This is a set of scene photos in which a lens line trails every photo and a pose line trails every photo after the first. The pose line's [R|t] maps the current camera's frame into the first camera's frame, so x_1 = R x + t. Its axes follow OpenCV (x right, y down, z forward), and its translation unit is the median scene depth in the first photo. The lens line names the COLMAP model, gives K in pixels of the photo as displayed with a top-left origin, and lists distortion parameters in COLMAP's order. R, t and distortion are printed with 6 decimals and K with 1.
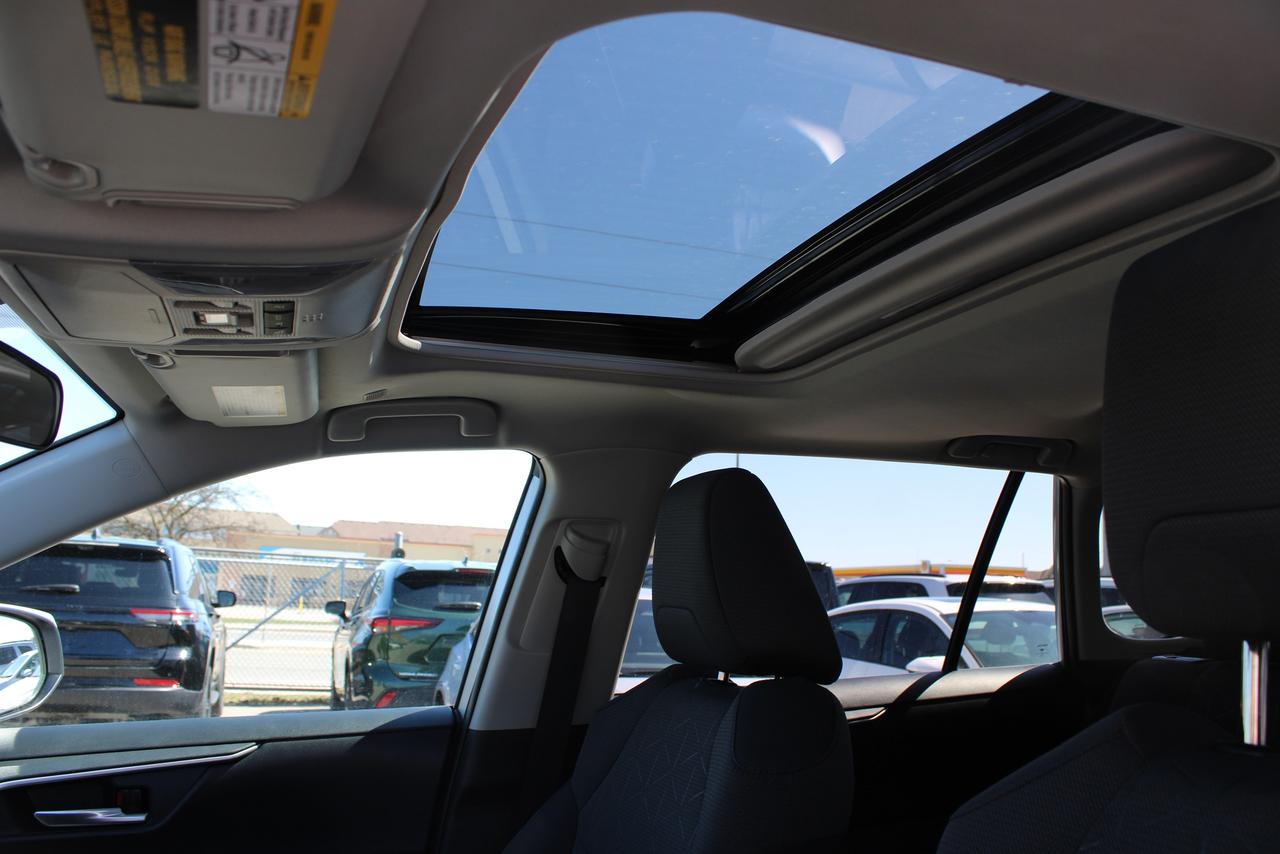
lens RADIAL K [[1068.7, 0, 630.1], [0, 1068.7, 425.2], [0, 0, 1]] dist [-0.161784, 0.128046]
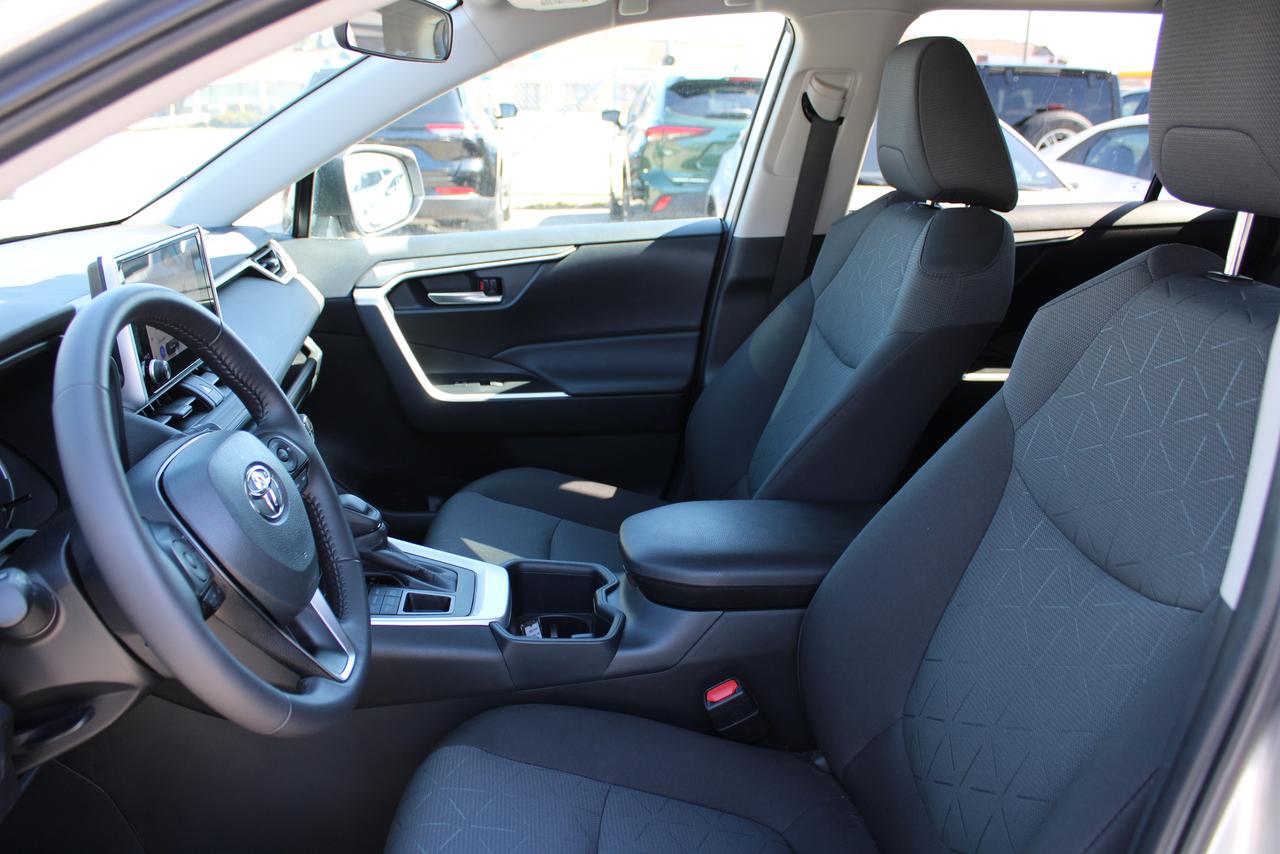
lens RADIAL K [[1068.7, 0, 635.3], [0, 1068.7, 430.1], [0, 0, 1]] dist [-0.161784, 0.128046]
pose [[0.970371, 0.063003, -0.233261, 0.008735], [0.048646, 0.894695, 0.444021, -0.014941], [0.236672, -0.442213, 0.865121, -0.047169]]
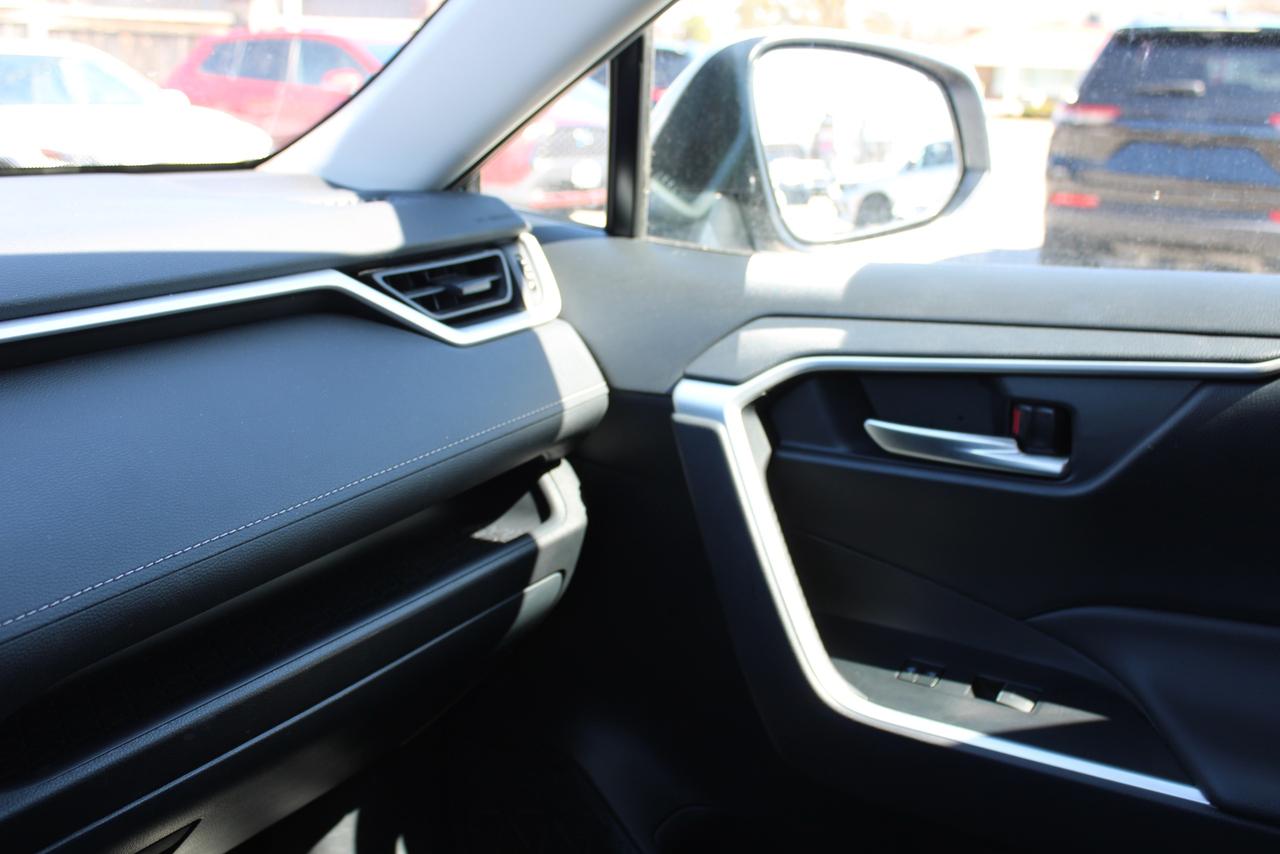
lens RADIAL K [[1336.0, 0, 651.4], [0, 1336.0, 427.4], [0, 0, 1]] dist [-0.072823, 0.000000]
pose [[0.624867, 0.188872, -0.757541, -0.021145], [0.120906, 0.935182, 0.332892, 0.022327], [0.771313, -0.299605, 0.561528, 0.083123]]
